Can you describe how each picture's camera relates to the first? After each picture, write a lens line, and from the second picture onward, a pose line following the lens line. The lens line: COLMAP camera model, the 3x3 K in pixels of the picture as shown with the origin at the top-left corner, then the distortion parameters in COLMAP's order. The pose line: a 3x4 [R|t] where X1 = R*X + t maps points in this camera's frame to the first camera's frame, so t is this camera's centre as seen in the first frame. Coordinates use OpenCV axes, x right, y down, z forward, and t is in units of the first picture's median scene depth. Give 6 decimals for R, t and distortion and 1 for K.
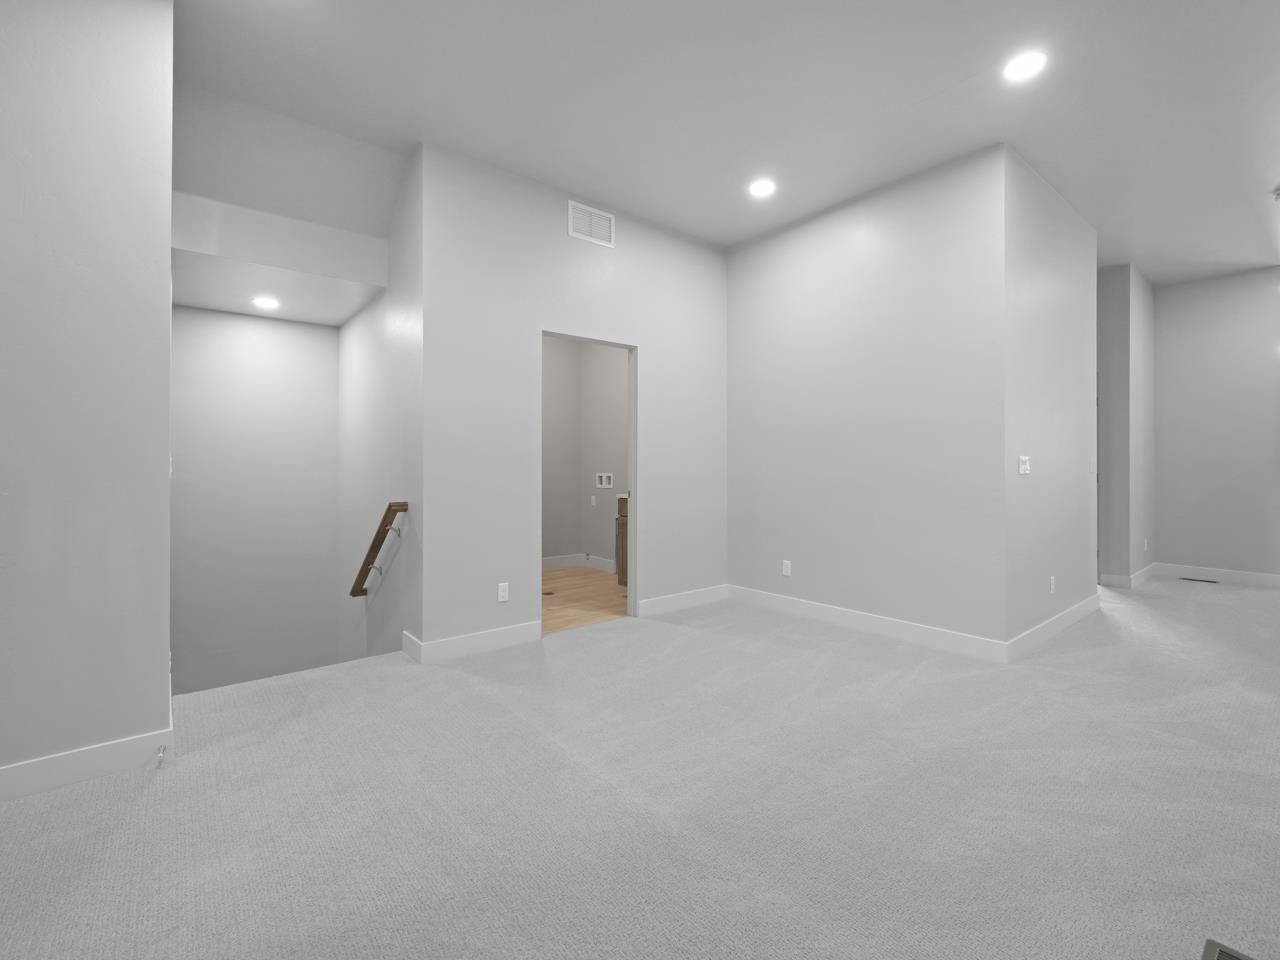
lens RADIAL K [[574.3, 0, 644.5], [0, 574.3, 475.5], [0, 0, 1]] dist [0.000299, -0.000551]
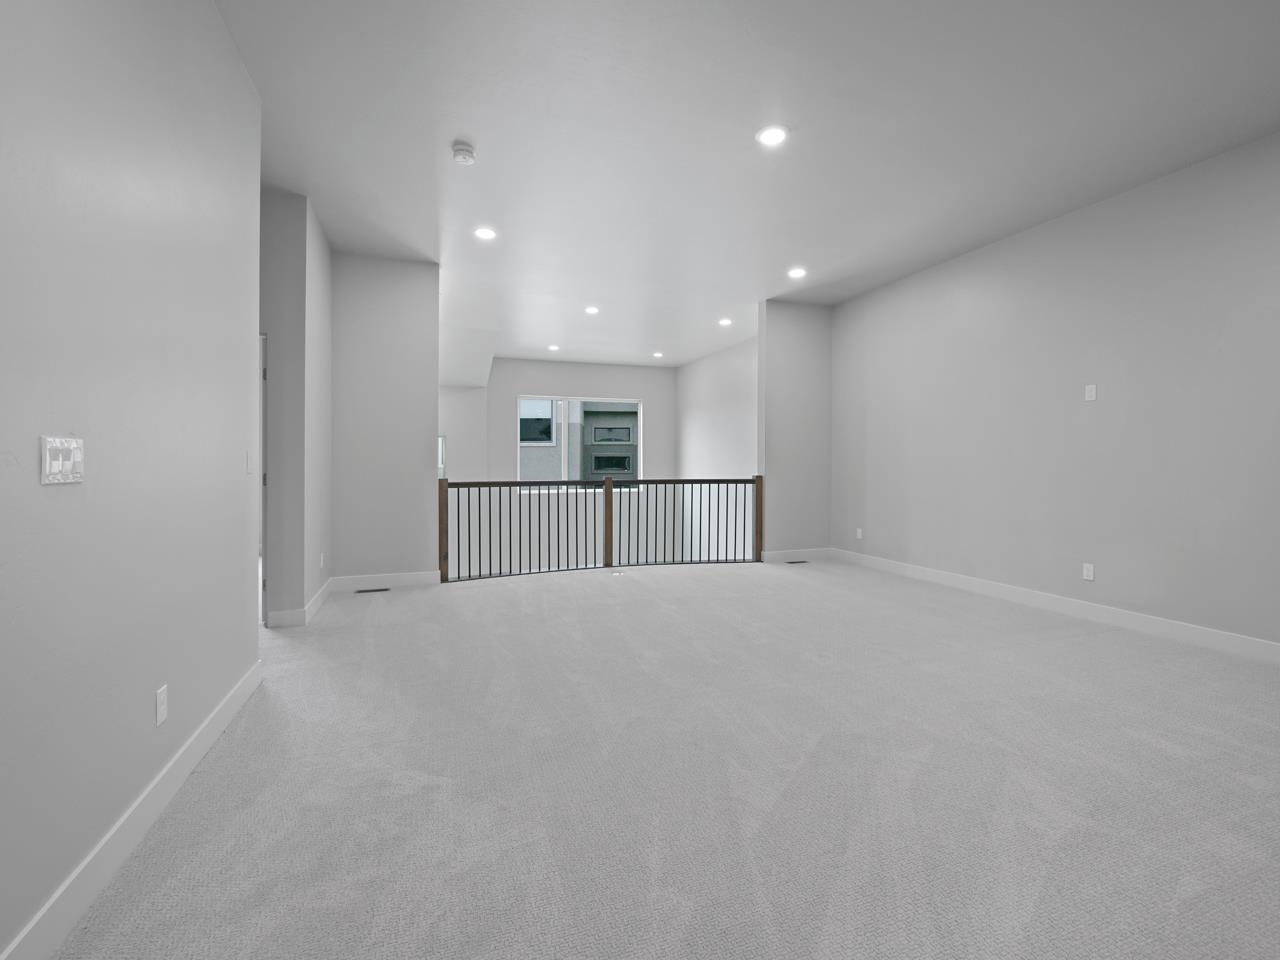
lens RADIAL K [[574.3, 0, 643.6], [0, 574.3, 474.2], [0, 0, 1]] dist [0.000299, -0.000551]
pose [[0.331578, -0.002502, 0.943424, 0.274823], [-0.006935, 0.999963, 0.005090, -0.008484], [-0.943402, -0.008230, 0.331548, 0.322418]]
